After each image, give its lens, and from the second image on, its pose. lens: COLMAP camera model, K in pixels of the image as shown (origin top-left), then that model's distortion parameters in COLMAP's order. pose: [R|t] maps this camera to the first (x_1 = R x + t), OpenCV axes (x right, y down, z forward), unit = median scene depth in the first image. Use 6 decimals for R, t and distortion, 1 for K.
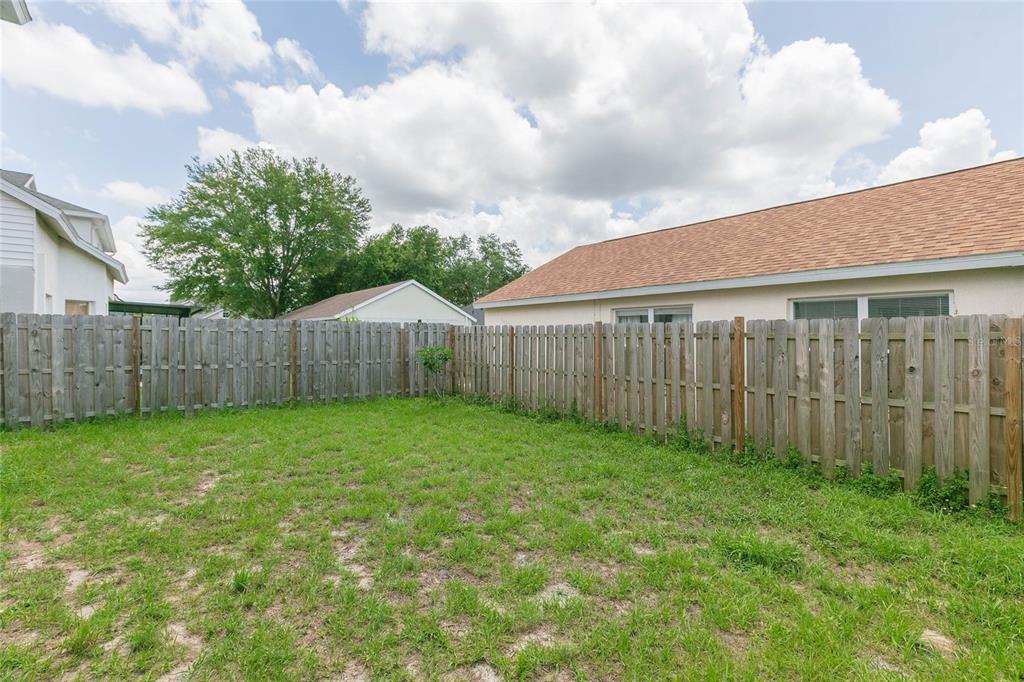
lens RADIAL K [[462.1, 0, 511.0], [0, 462.1, 338.8], [0, 0, 1]] dist [0.005883, -0.000863]
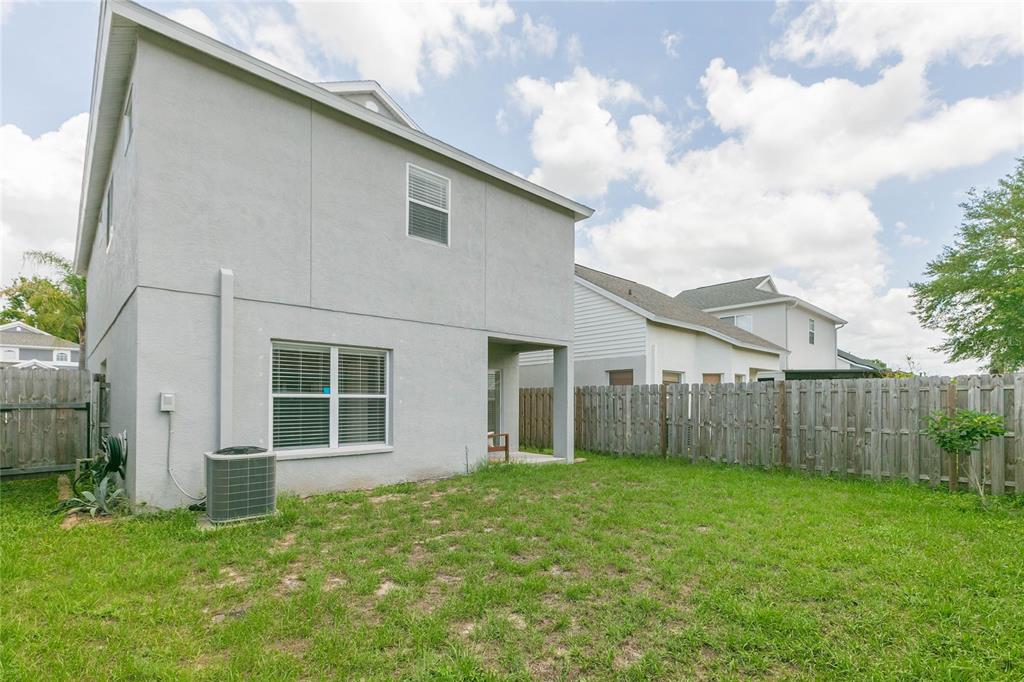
lens RADIAL K [[462.1, 0, 499.6], [0, 462.1, 396.7], [0, 0, 1]] dist [0.005883, -0.000863]
pose [[0.097667, -0.014124, -0.995119, 0.422119], [-0.003502, 0.999888, -0.014535, 0.008055], [0.995213, 0.004905, 0.097607, 0.345157]]
